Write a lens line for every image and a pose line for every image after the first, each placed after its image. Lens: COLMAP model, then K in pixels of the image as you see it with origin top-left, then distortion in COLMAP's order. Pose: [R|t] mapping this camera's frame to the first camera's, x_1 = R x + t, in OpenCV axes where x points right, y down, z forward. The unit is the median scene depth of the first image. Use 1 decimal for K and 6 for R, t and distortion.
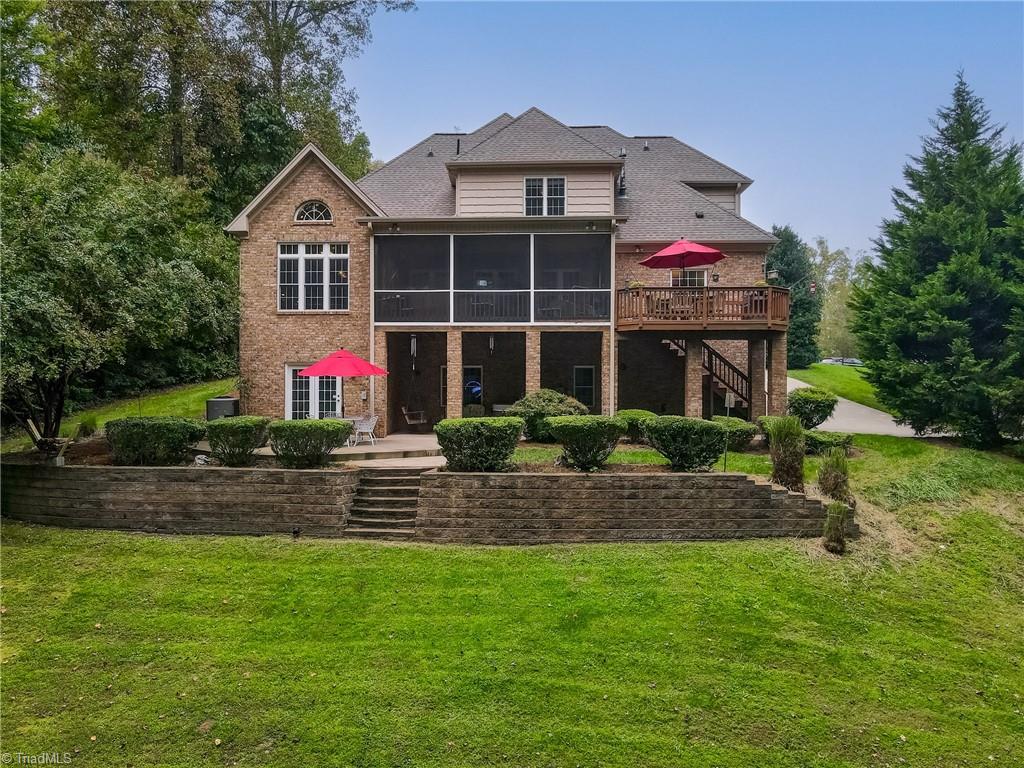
lens RADIAL K [[741.0, 0, 512.0], [0, 741.0, 384.0], [0, 0, 1]] dist [-0.004687, 0.039349]
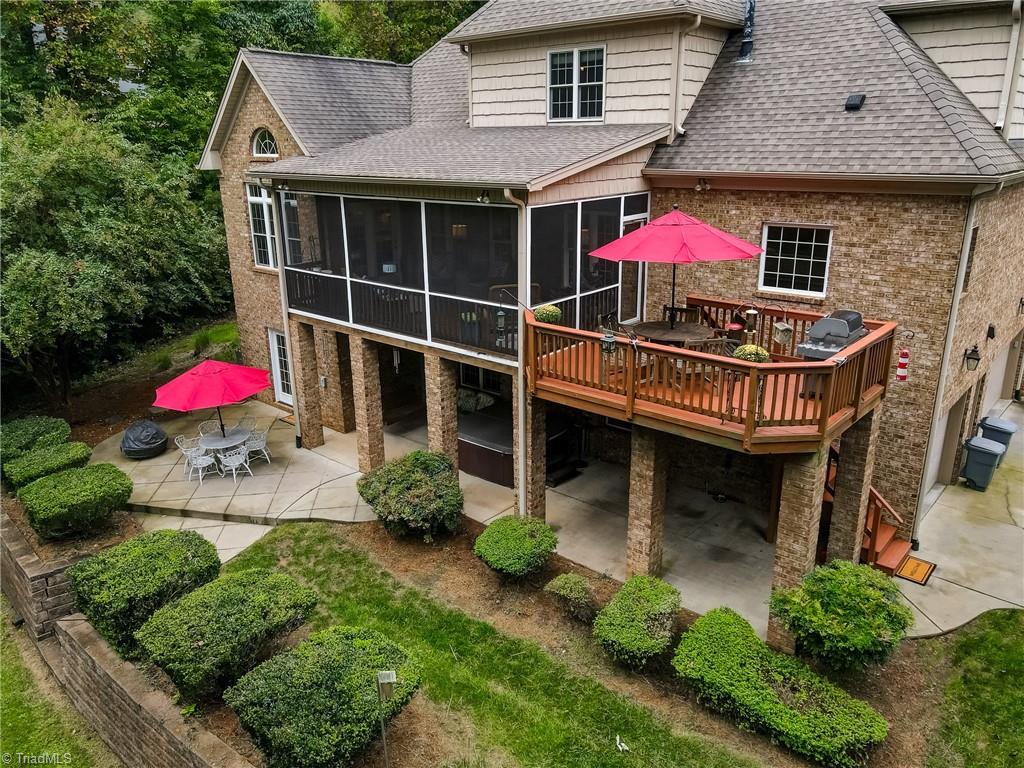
lens RADIAL K [[741.0, 0, 512.0], [0, 741.0, 384.0], [0, 0, 1]] dist [-0.004687, 0.039349]
pose [[0.797848, 0.177974, -0.575989, 0.428840], [0.008627, 0.951962, 0.306095, -0.226495], [0.602797, -0.249186, 0.757986, 0.501293]]
